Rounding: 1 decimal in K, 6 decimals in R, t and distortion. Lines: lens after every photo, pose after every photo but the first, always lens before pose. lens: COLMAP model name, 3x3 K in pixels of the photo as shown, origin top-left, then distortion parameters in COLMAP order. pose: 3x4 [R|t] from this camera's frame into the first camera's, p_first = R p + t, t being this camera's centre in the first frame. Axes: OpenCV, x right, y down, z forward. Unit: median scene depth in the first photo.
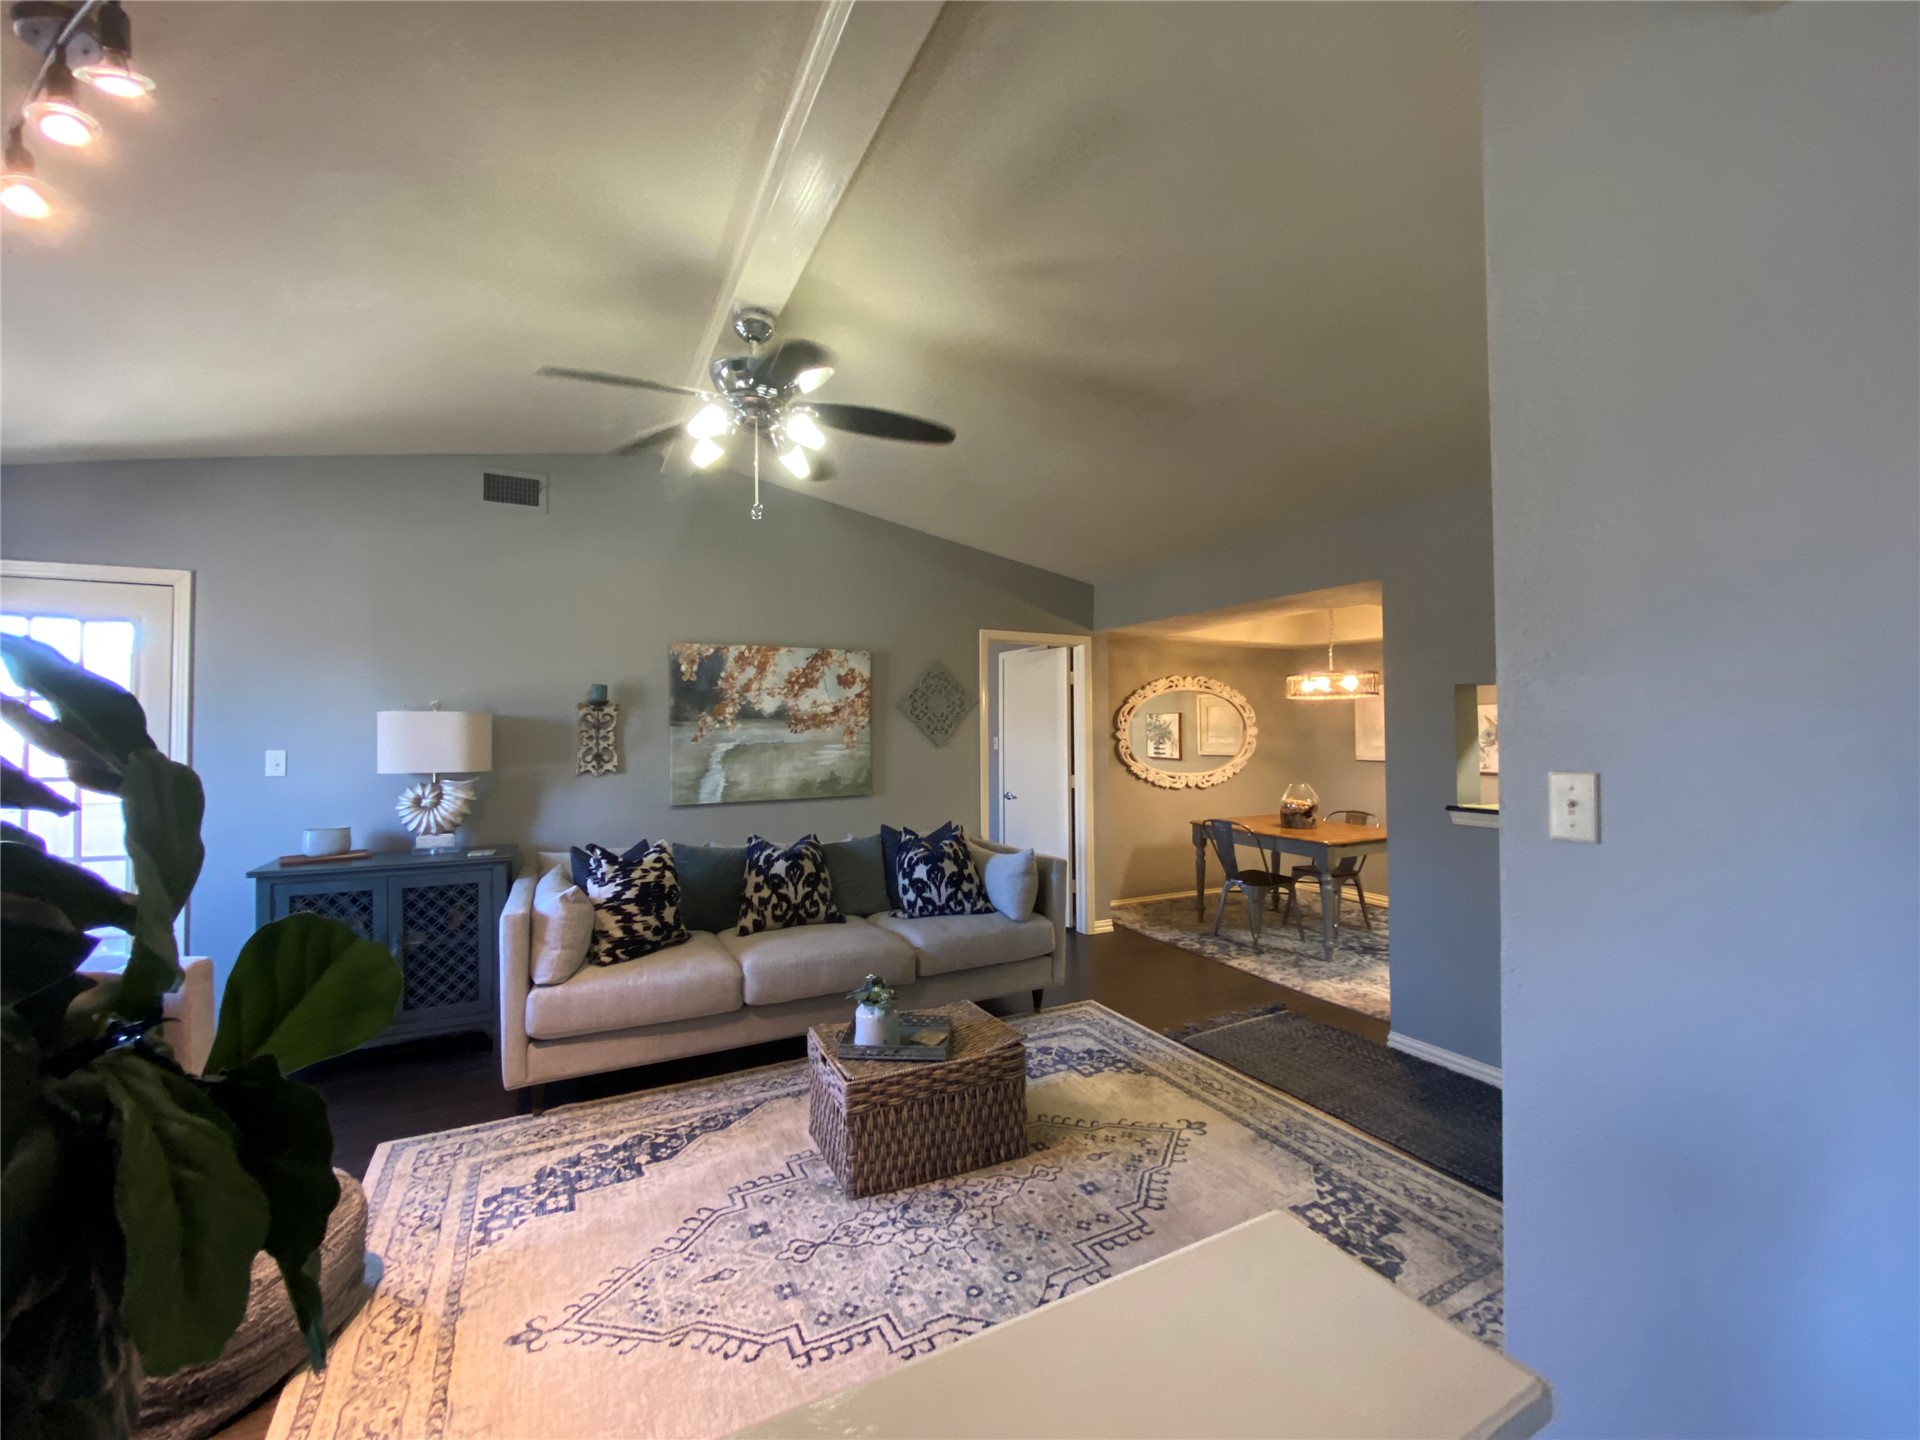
lens RADIAL K [[775.0, 0, 953.3], [0, 775.0, 704.4], [0, 0, 1]] dist [0.010578, -0.015890]
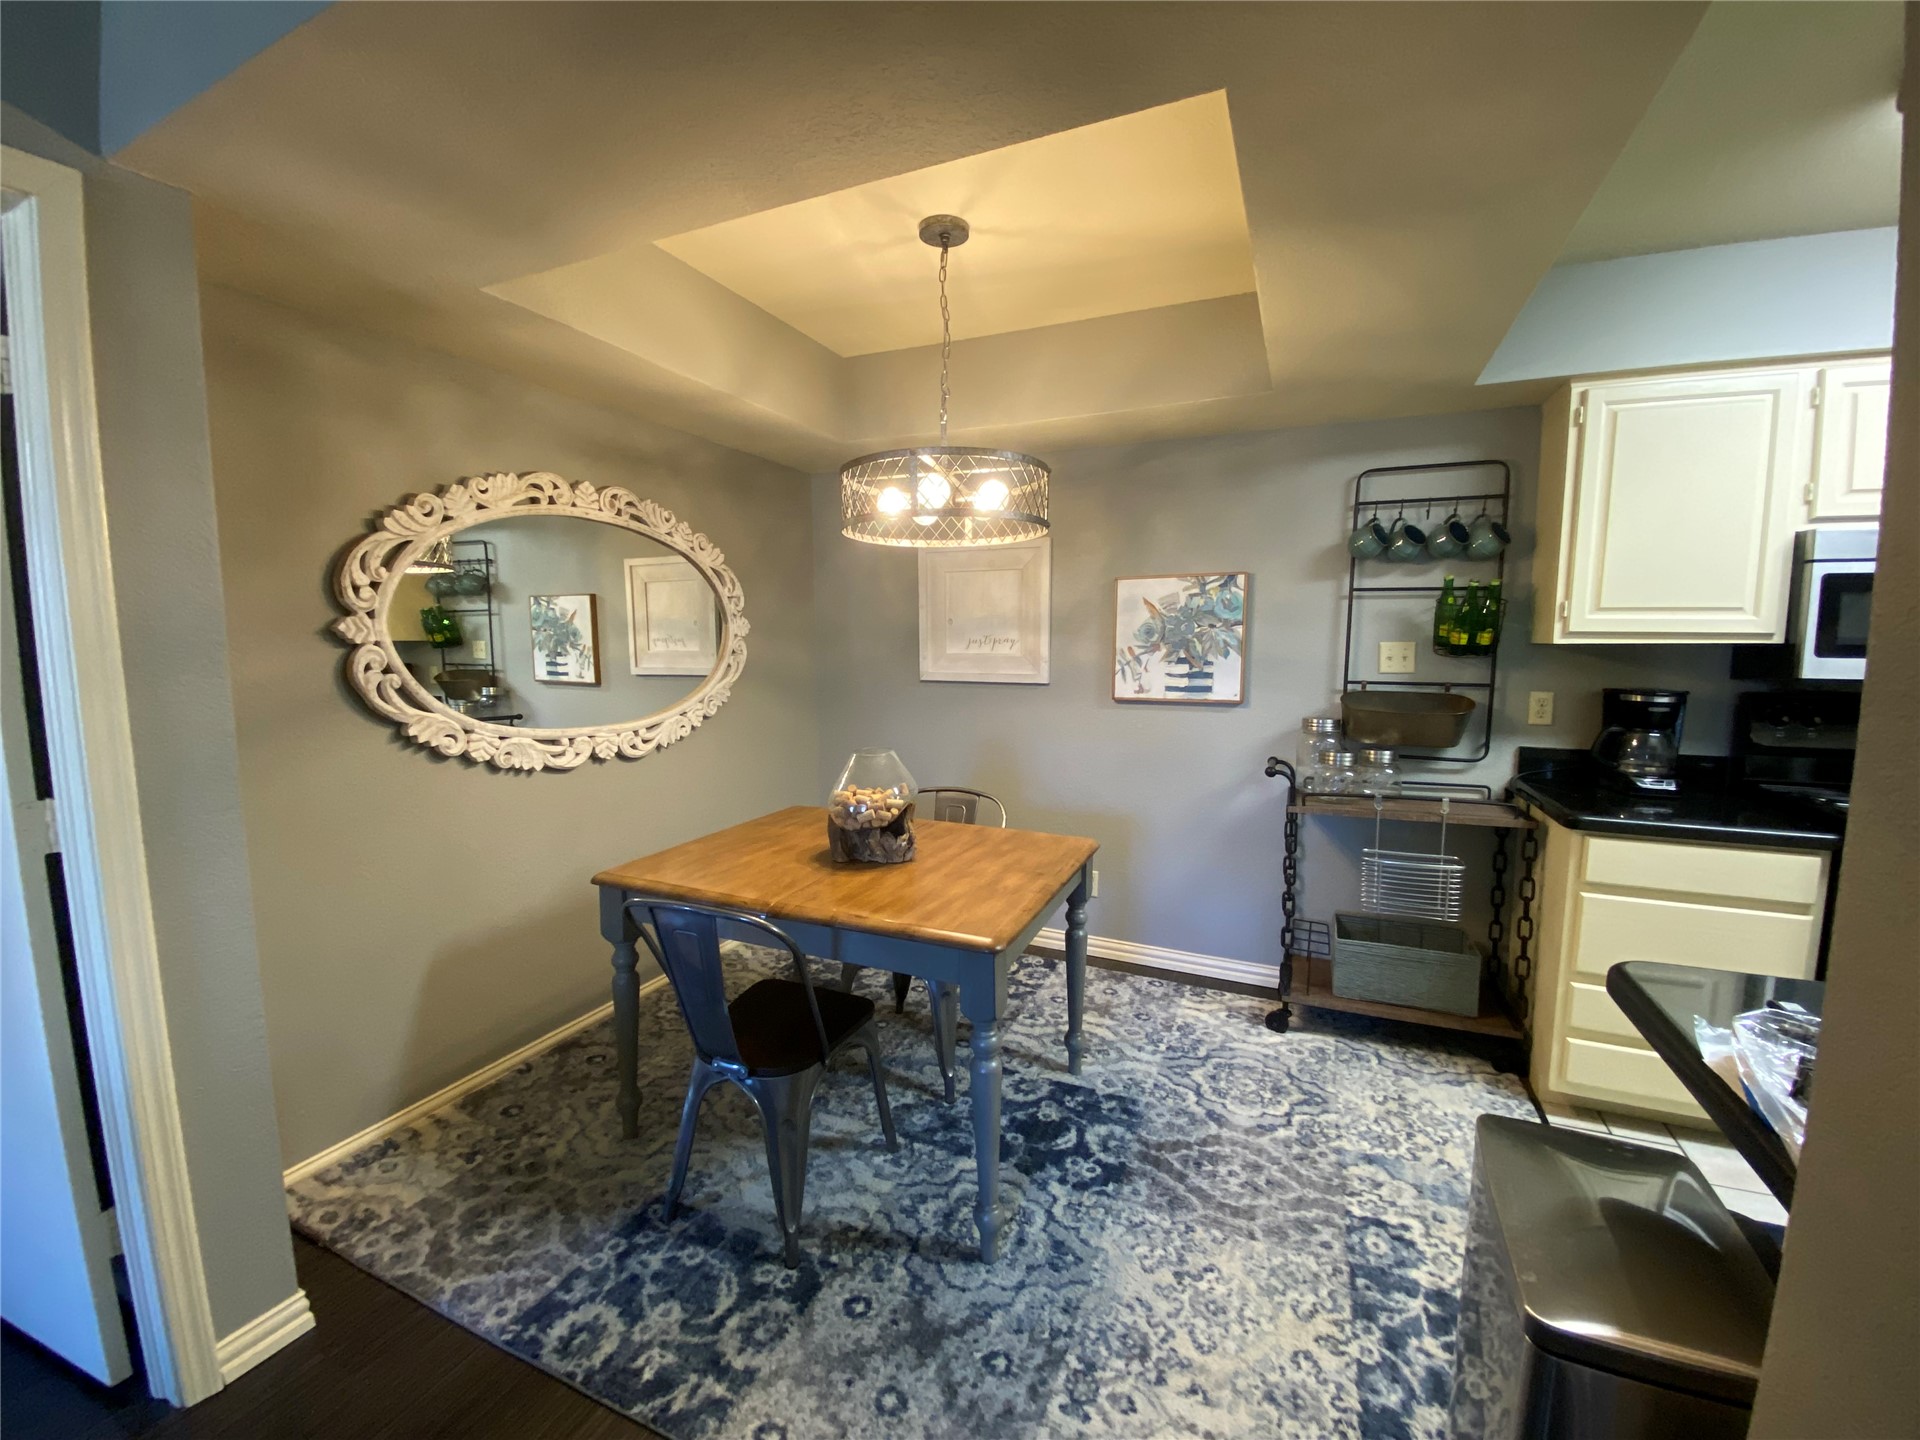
lens RADIAL K [[775.0, 0, 954.8], [0, 775.0, 718.0], [0, 0, 1]] dist [0.010578, -0.015890]
pose [[0.778798, -0.063104, 0.624093, 0.371178], [-0.021050, 0.991737, 0.126545, 0.054163], [-0.626922, -0.111691, 0.771034, 1.077349]]
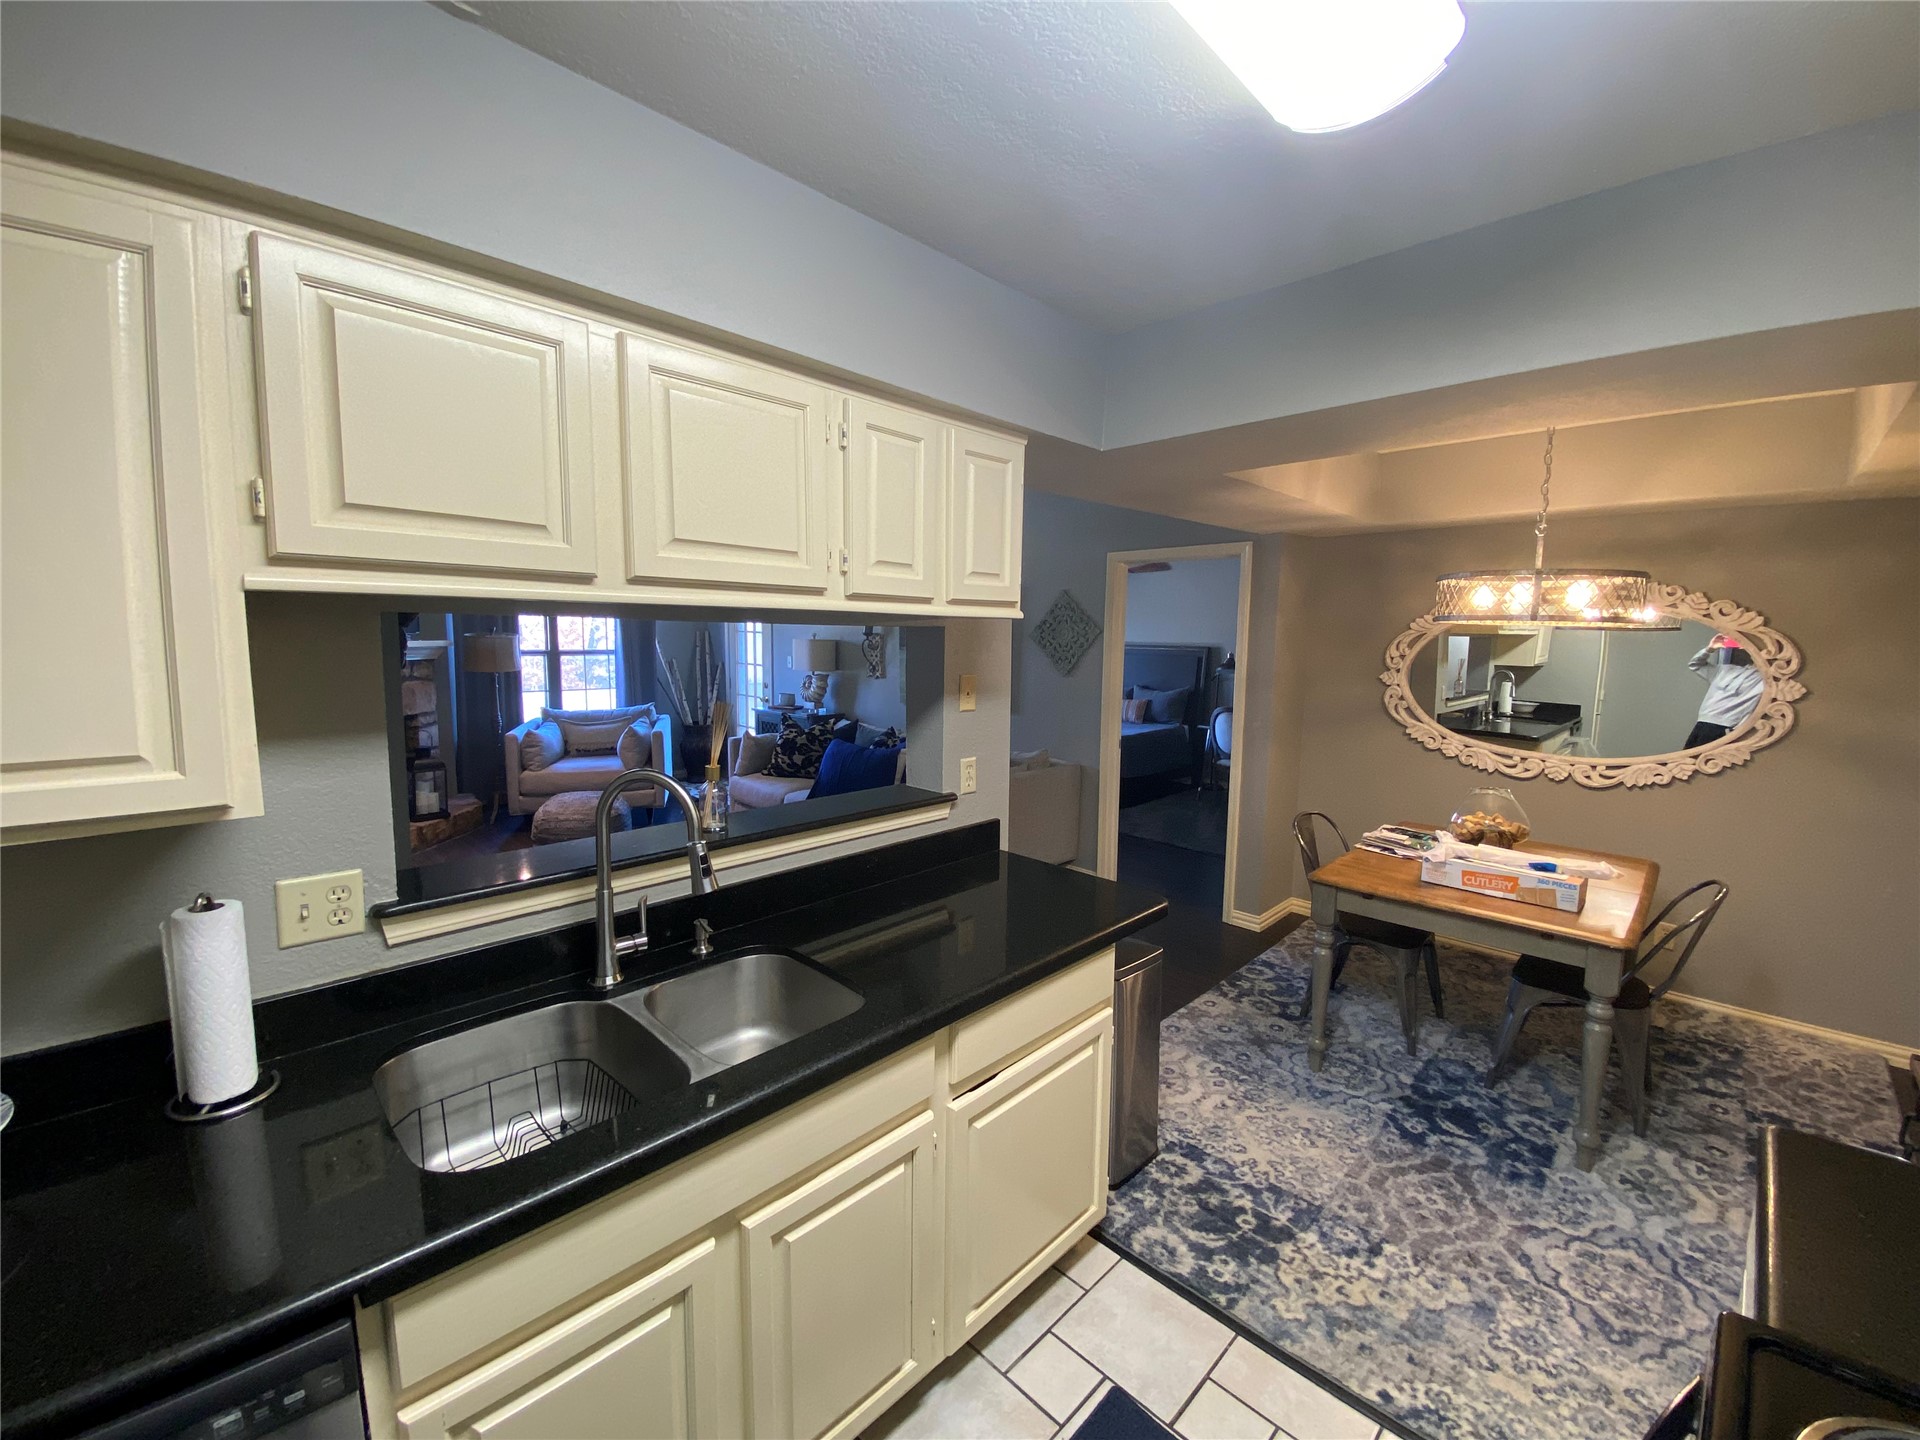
lens RADIAL K [[775.0, 0, 954.8], [0, 775.0, 713.4], [0, 0, 1]] dist [0.010578, -0.015890]
pose [[0.304889, 0.107760, -0.946272, 1.319773], [0.016866, 0.992812, 0.118494, -0.026953], [0.952239, -0.052088, 0.300880, 0.803853]]
